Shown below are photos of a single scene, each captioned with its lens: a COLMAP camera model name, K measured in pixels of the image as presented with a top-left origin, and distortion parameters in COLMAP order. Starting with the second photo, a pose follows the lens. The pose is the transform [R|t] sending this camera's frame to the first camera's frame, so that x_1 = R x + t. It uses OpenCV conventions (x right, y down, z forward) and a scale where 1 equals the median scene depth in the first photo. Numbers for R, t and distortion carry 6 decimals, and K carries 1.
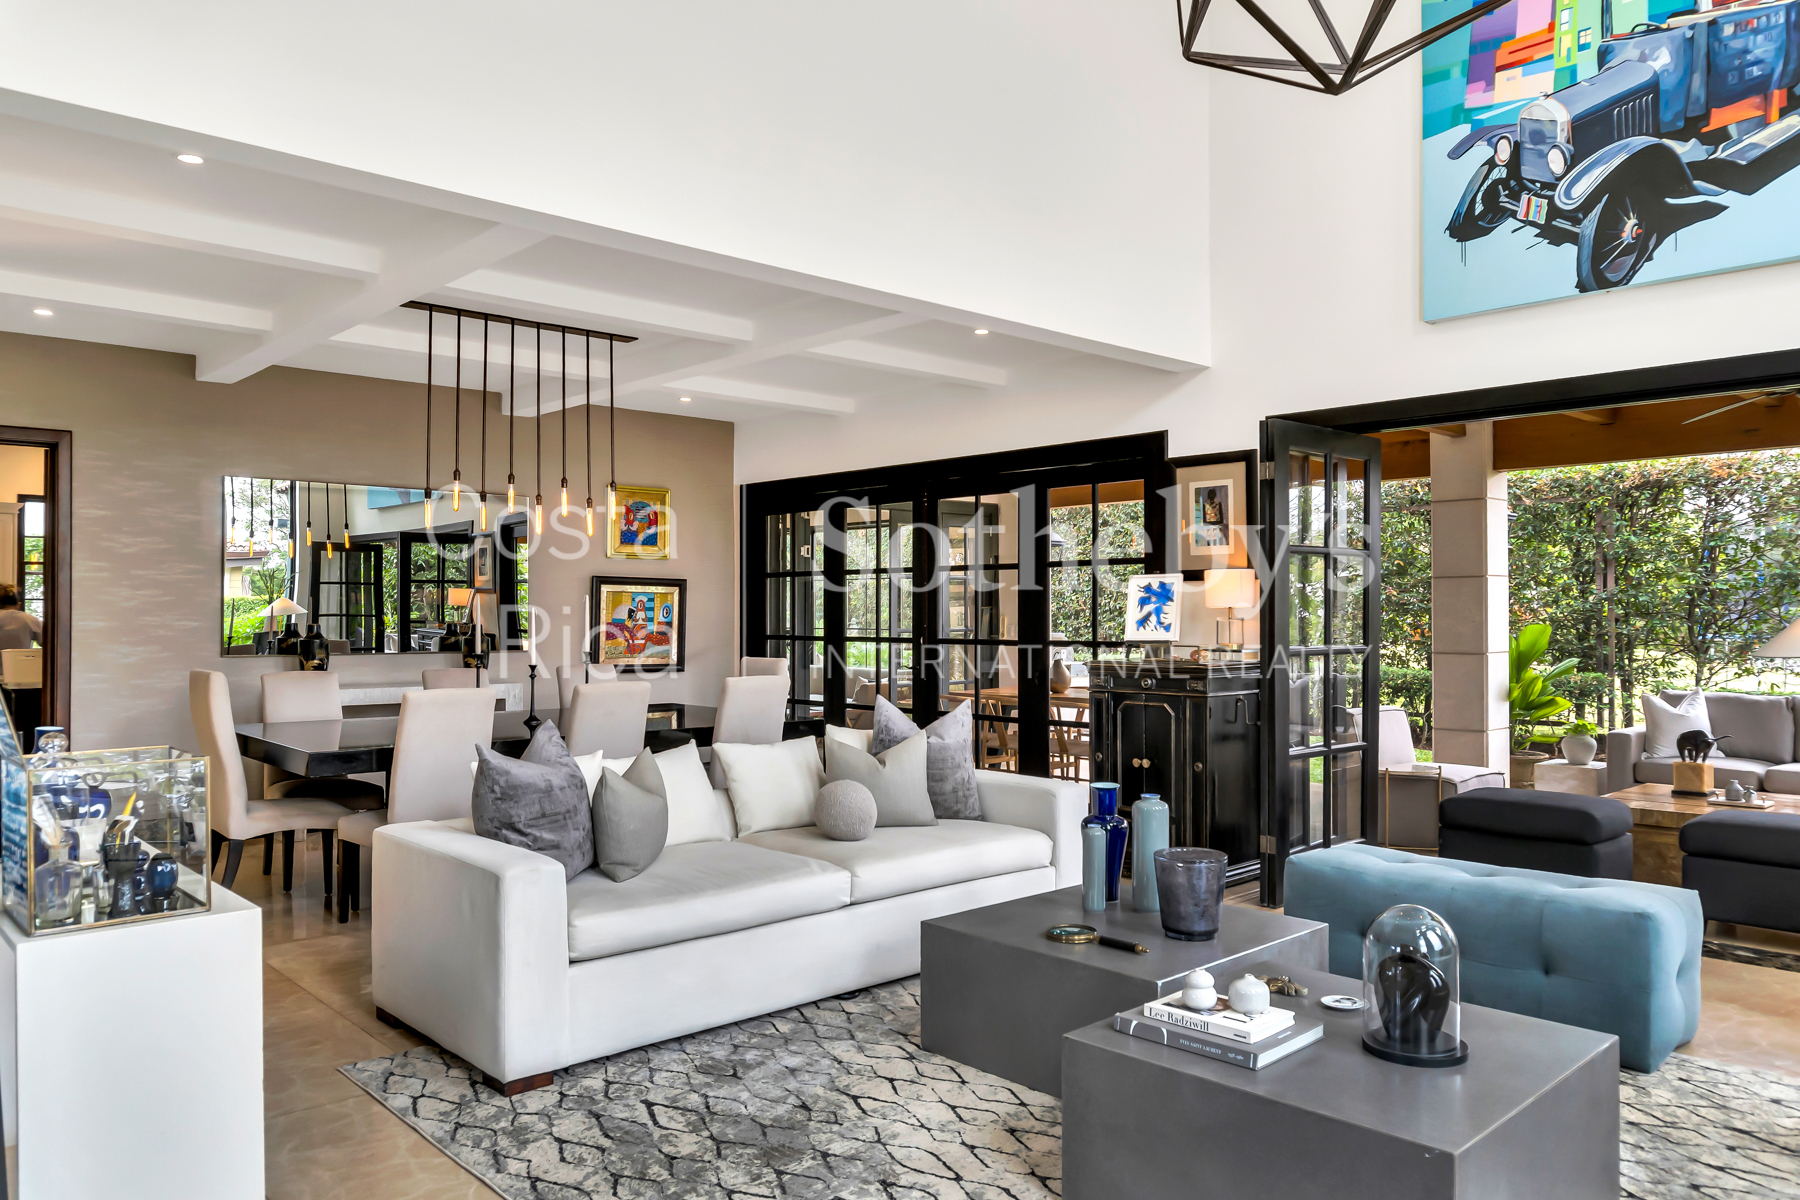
lens RADIAL K [[1205.6, 0, 900.6], [0, 1205.6, 606.3], [0, 0, 1]] dist [-0.027953, 0.002434]
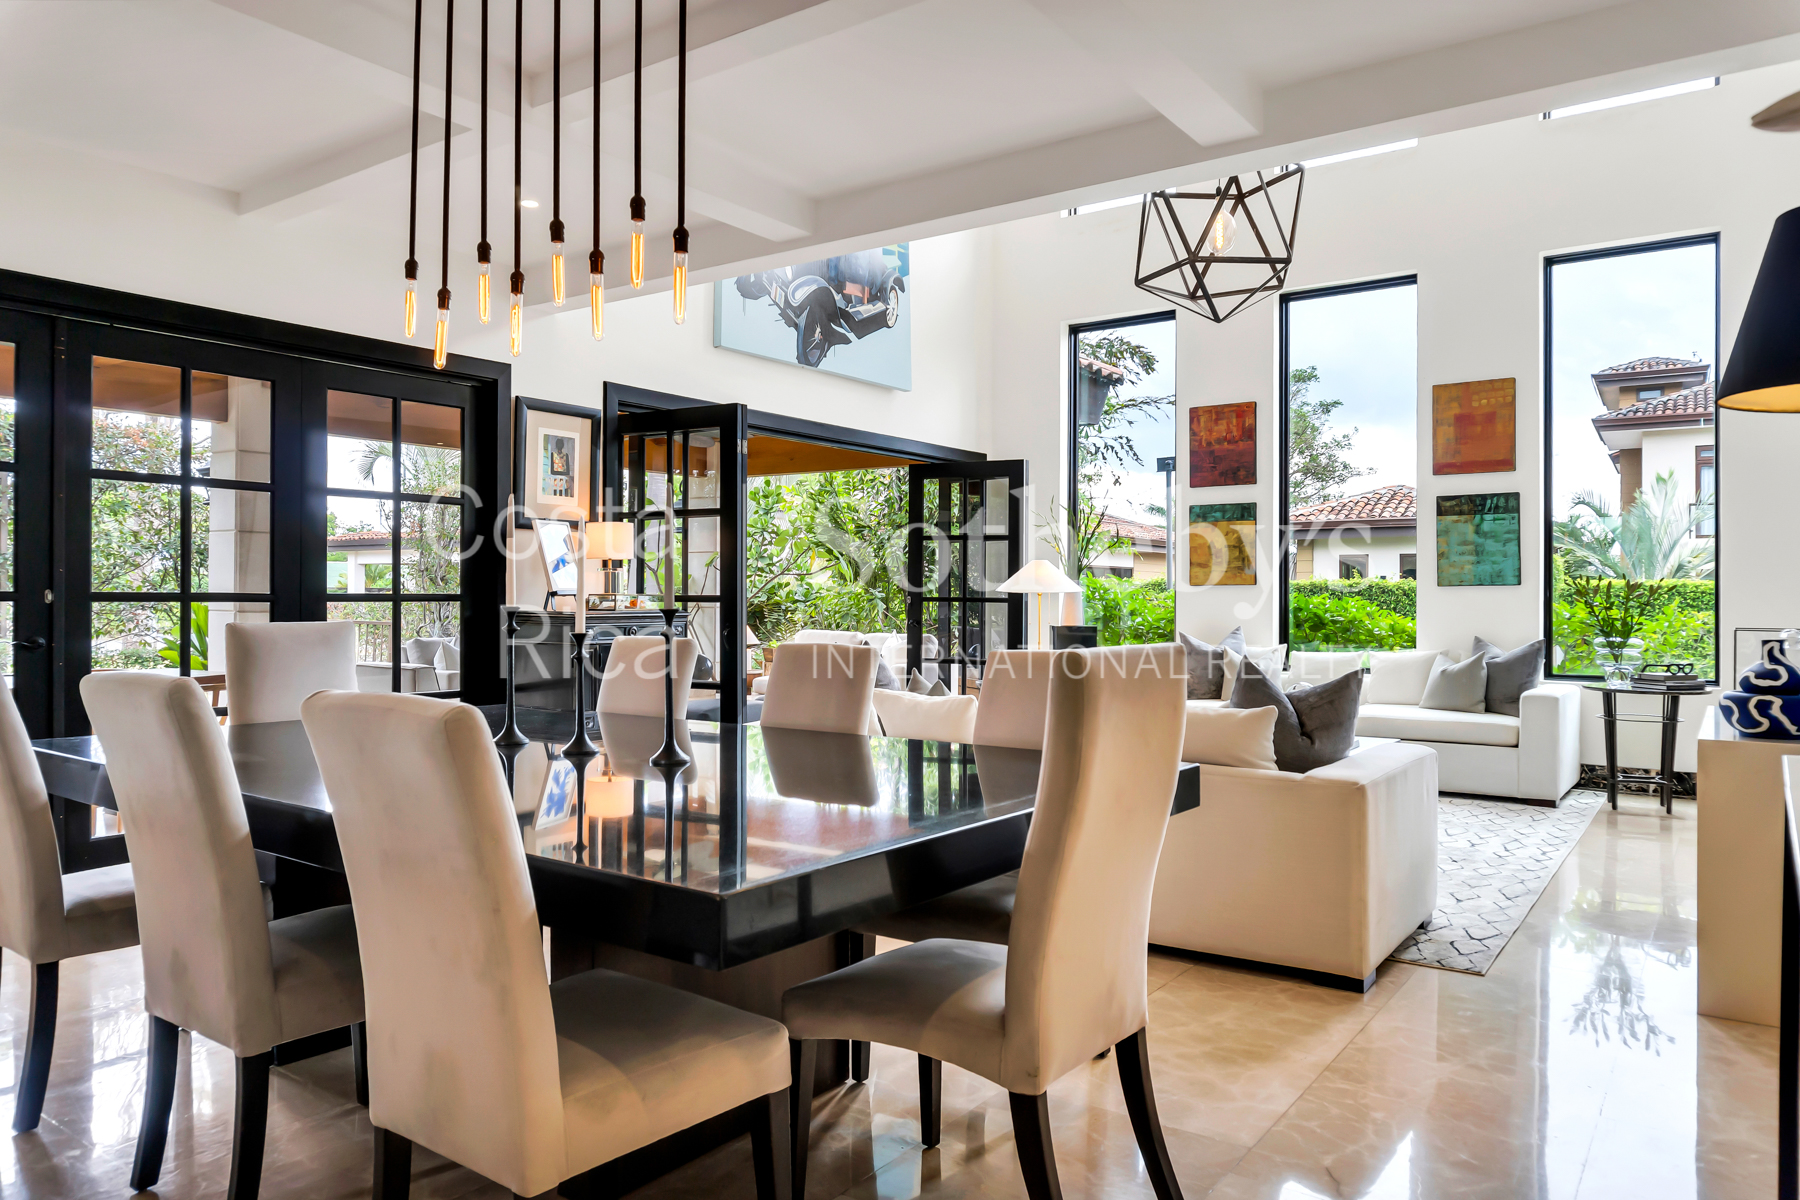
lens RADIAL K [[1205.6, 0, 893.4], [0, 1205.6, 588.4], [0, 0, 1]] dist [-0.027953, 0.002434]
pose [[-0.222900, -0.006279, 0.974821, -0.778695], [-0.011786, 0.999924, 0.003746, 0.018966], [-0.974770, -0.010655, -0.222957, 0.964264]]
